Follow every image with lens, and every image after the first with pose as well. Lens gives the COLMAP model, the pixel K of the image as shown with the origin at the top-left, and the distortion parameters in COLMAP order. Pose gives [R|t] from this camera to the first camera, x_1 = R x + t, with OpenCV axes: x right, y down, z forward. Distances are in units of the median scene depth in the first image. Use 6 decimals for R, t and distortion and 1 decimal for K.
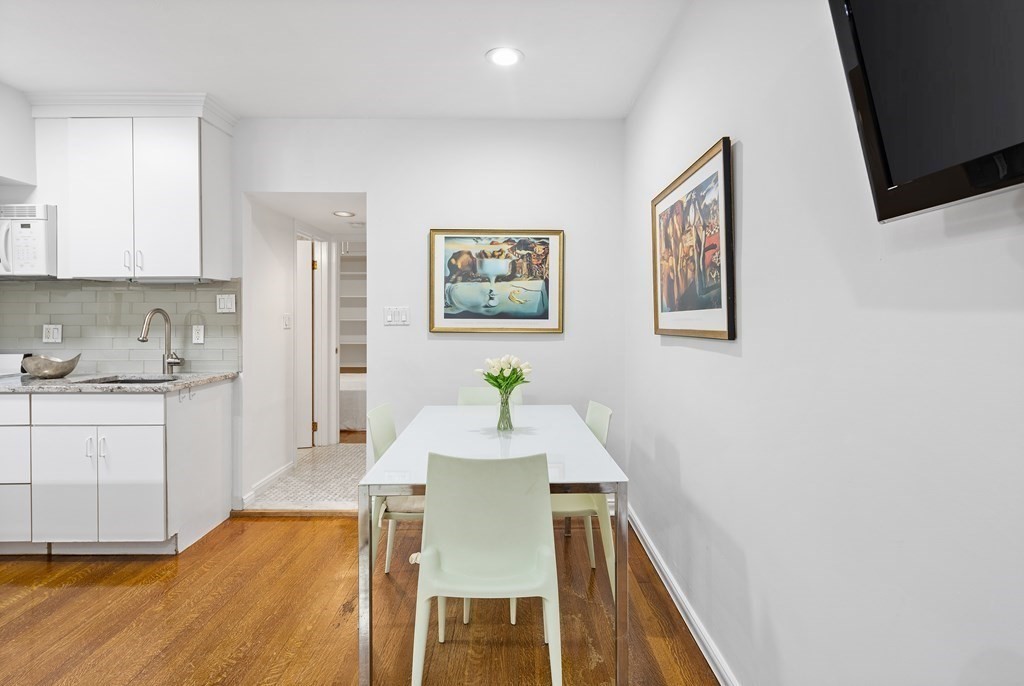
lens RADIAL K [[511.3, 0, 517.7], [0, 511.3, 317.3], [0, 0, 1]] dist [0.001308, -0.000681]
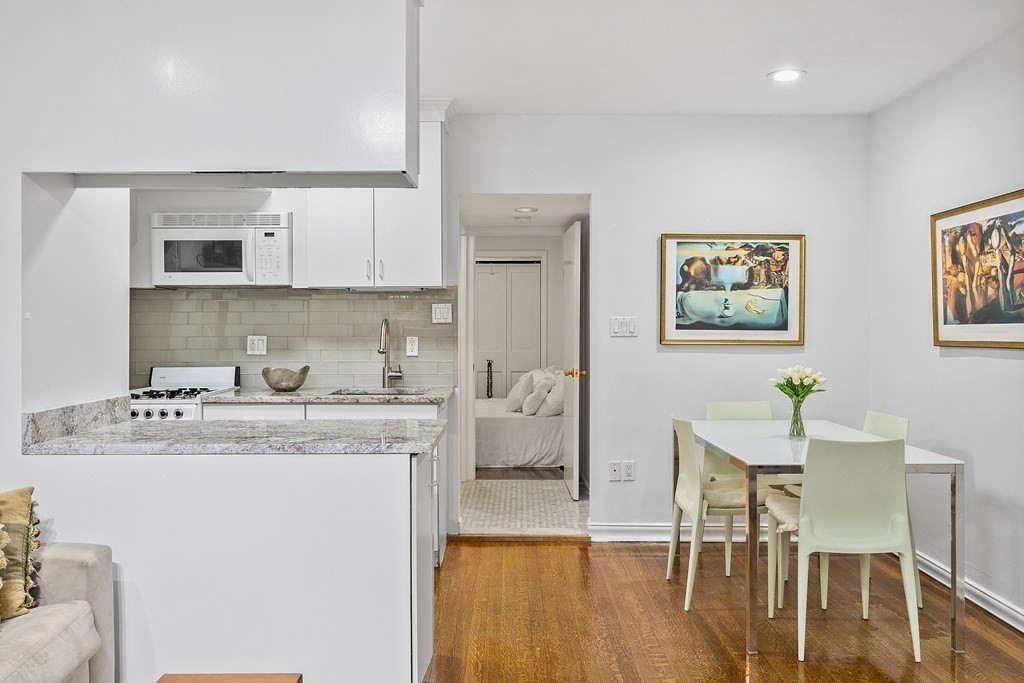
lens RADIAL K [[824.4, 0, 506.2], [0, 824.4, 325.3], [0, 0, 1]] dist [0.001810, -0.000590]
pose [[0.999957, 0.000921, -0.009221, -0.440732], [-0.000901, 0.999997, 0.002221, -0.008466], [0.009223, -0.002212, 0.999955, -0.506545]]
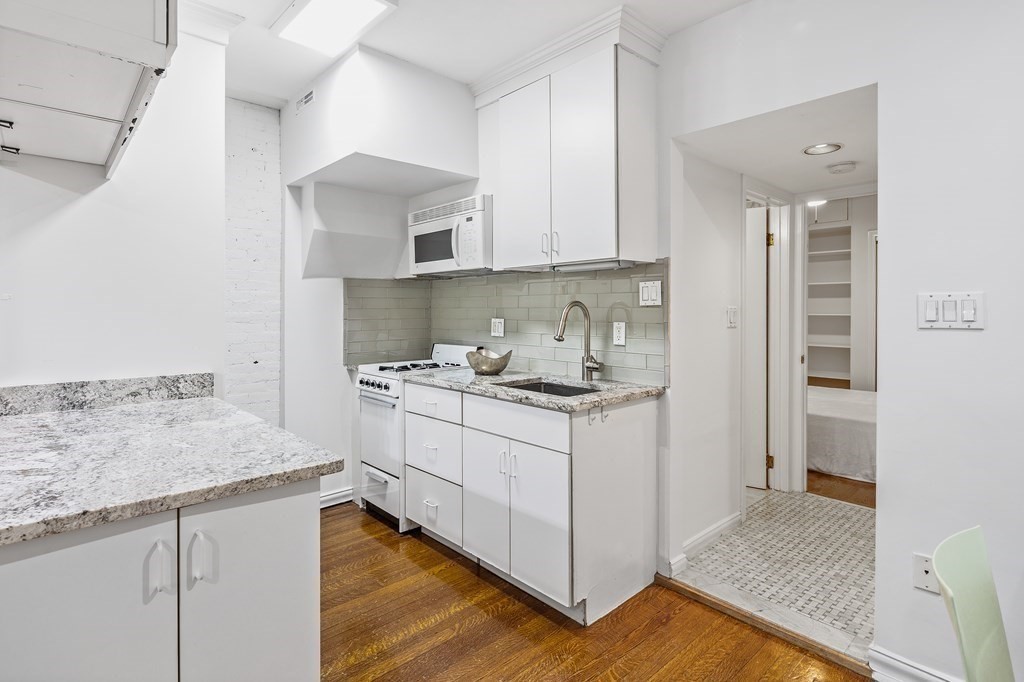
lens RADIAL K [[515.0, 0, 505.1], [0, 515.0, 311.4], [0, 0, 1]] dist [0.000341, -0.000691]
pose [[0.666354, 0.003101, -0.745629, -0.152247], [-0.001507, 0.999995, 0.002812, -0.002474], [0.745634, -0.000750, 0.666355, 0.343416]]
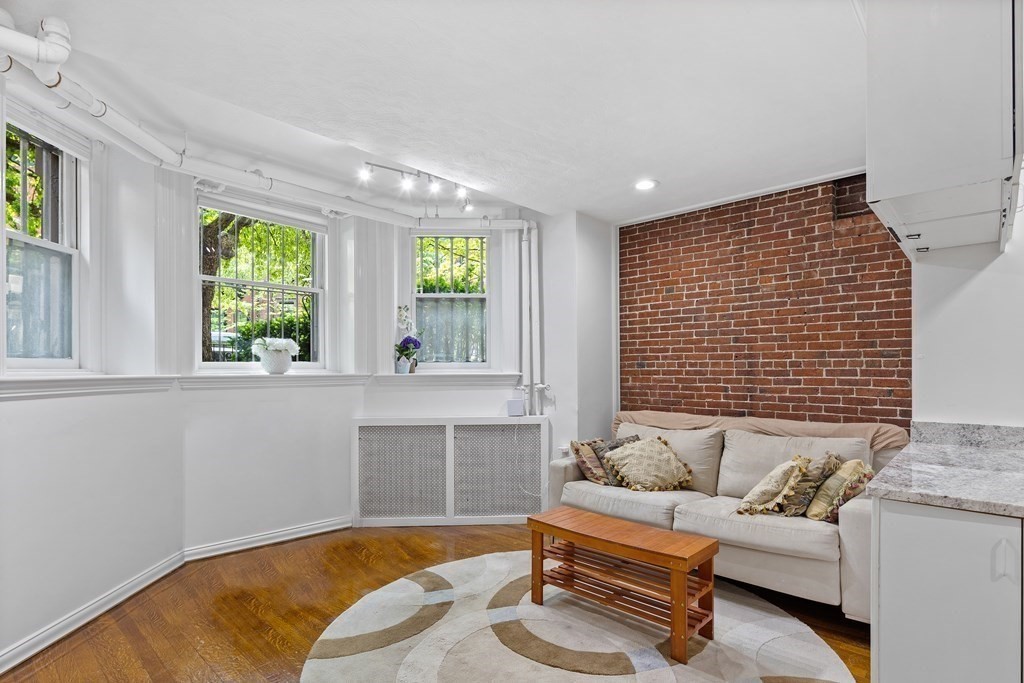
lens RADIAL K [[510.1, 0, 509.3], [0, 510.1, 370.6], [0, 0, 1]] dist [0.000566, -0.001138]
pose [[-0.686233, 0.004596, -0.727367, 0.045520], [0.003554, 0.999989, 0.002966, 0.001061], [0.727373, -0.000550, -0.686242, 0.387266]]
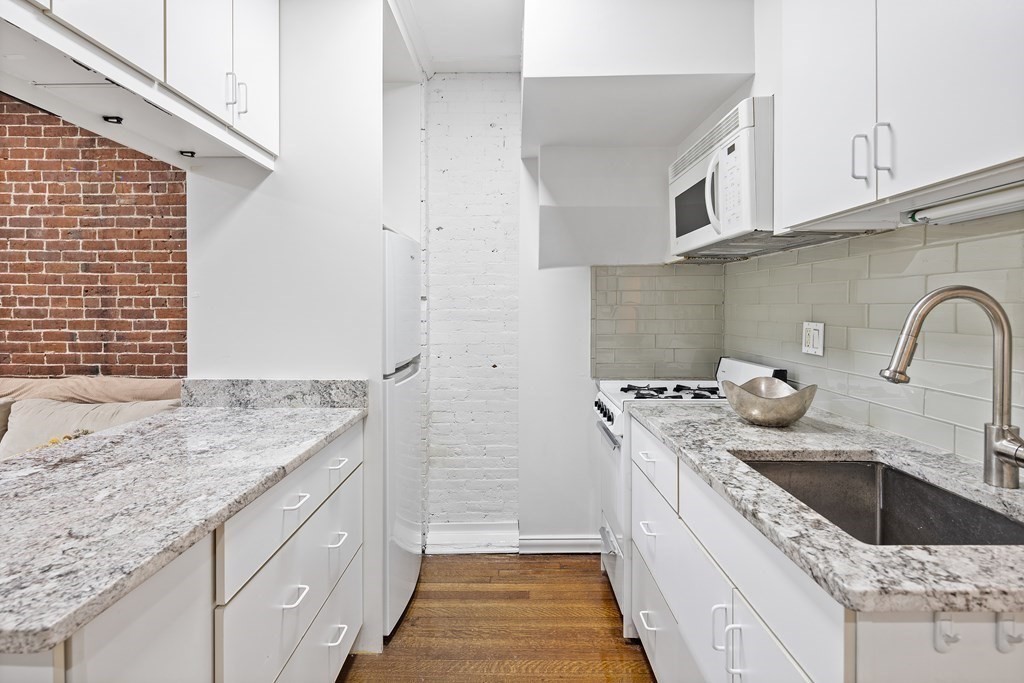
lens RADIAL K [[511.3, 0, 503.6], [0, 511.3, 311.4], [0, 0, 1]] dist [0.000952, -0.000703]
pose [[-0.014571, 0.011617, -0.999826, -0.345948], [-0.002280, 0.999930, 0.011651, -0.003591], [0.999891, 0.002449, -0.014543, 0.671866]]
